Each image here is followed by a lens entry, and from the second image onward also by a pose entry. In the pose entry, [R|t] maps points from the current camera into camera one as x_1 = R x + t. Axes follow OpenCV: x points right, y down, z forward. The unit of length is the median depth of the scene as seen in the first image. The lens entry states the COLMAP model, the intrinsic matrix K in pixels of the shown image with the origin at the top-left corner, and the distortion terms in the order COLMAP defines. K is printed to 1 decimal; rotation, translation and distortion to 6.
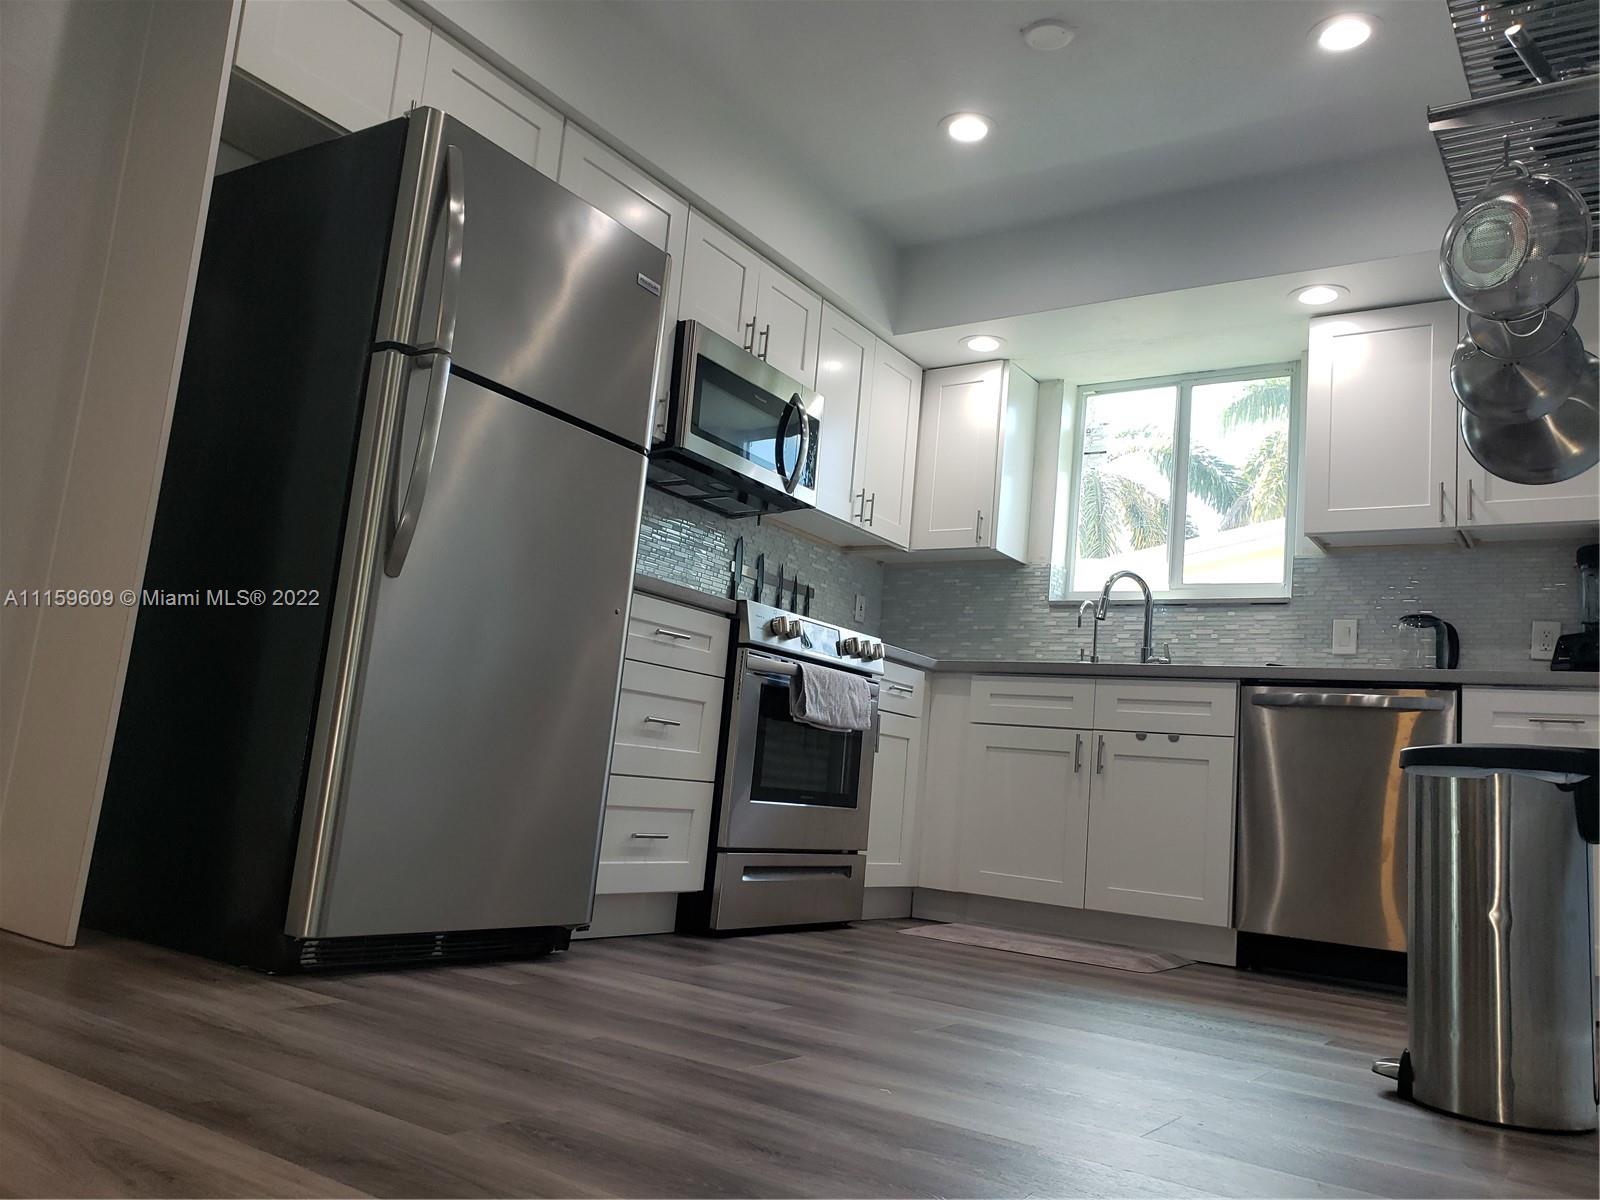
lens RADIAL K [[1238.4, 0, 789.2], [0, 1238.4, 584.8], [0, 0, 1]] dist [0.027851, -0.031334]
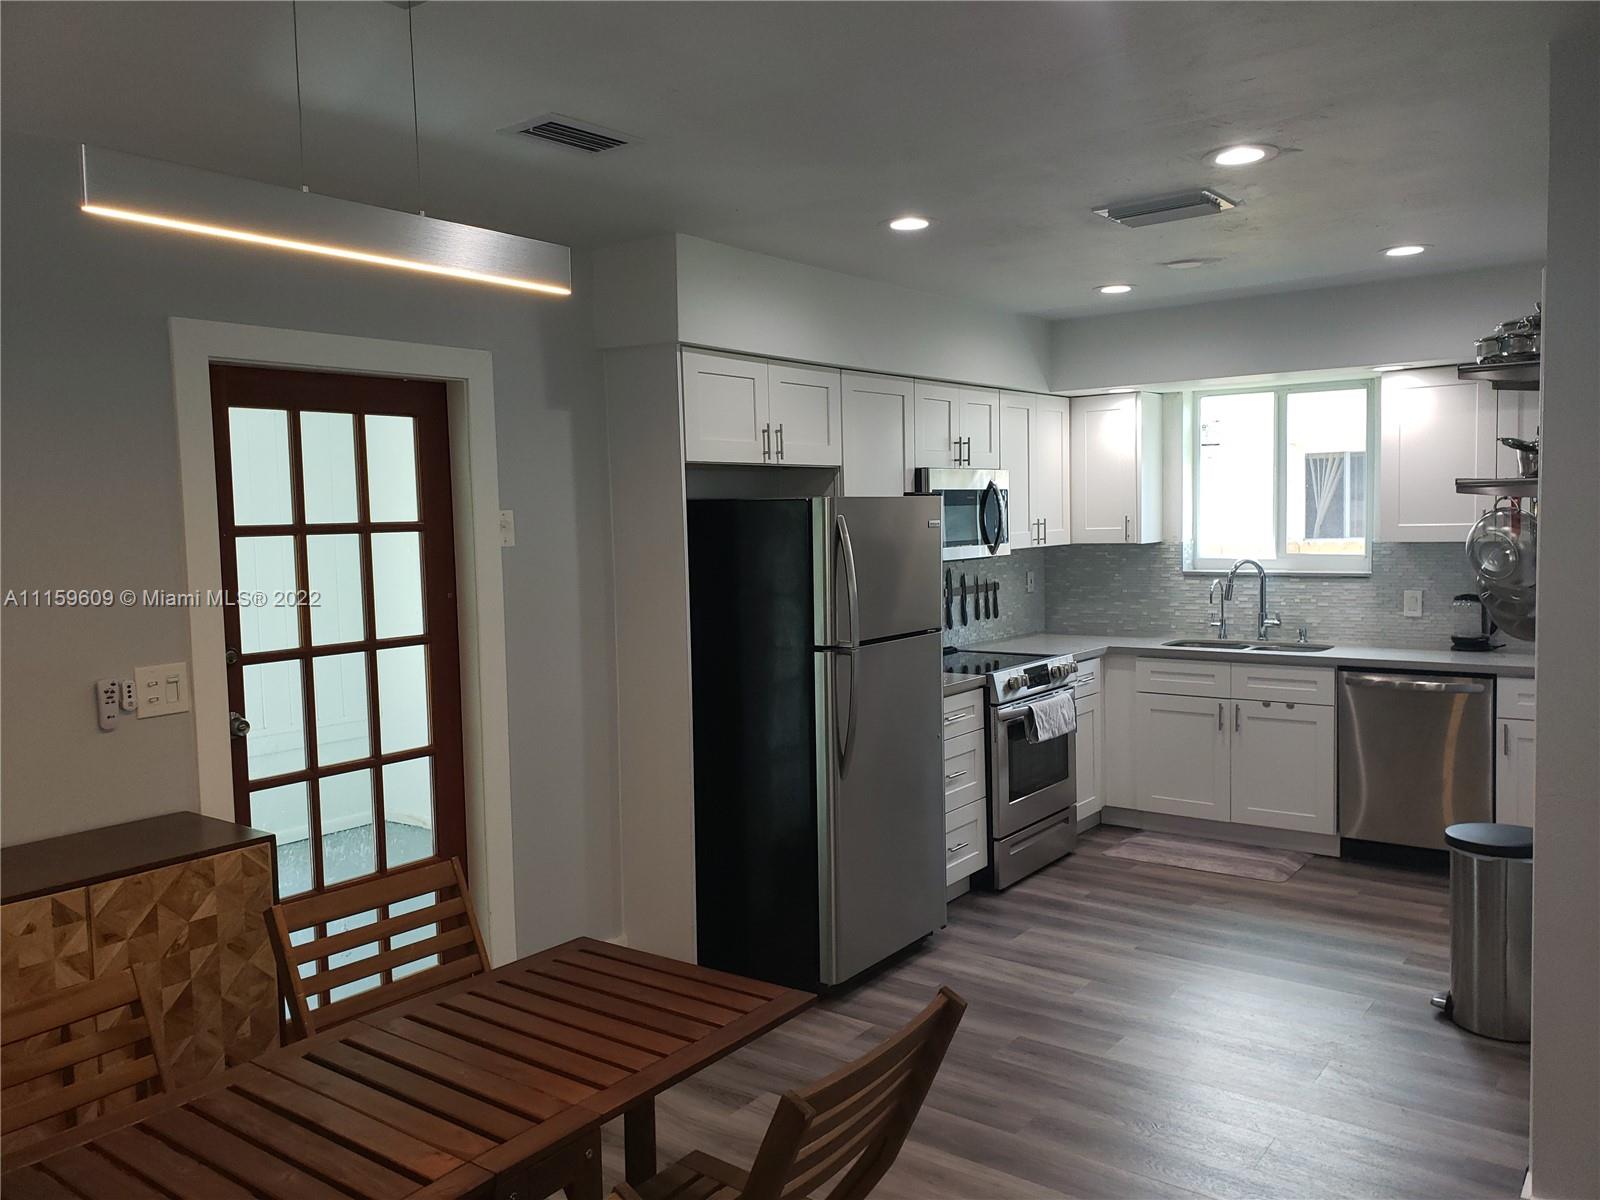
lens RADIAL K [[1238.4, 0, 805.5], [0, 1238.4, 613.3], [0, 0, 1]] dist [0.027851, -0.031334]
pose [[0.991362, -0.121206, -0.050098, -0.145628], [0.129990, 0.958805, 0.252576, -0.385764], [0.017420, -0.256907, 0.966279, -0.329610]]
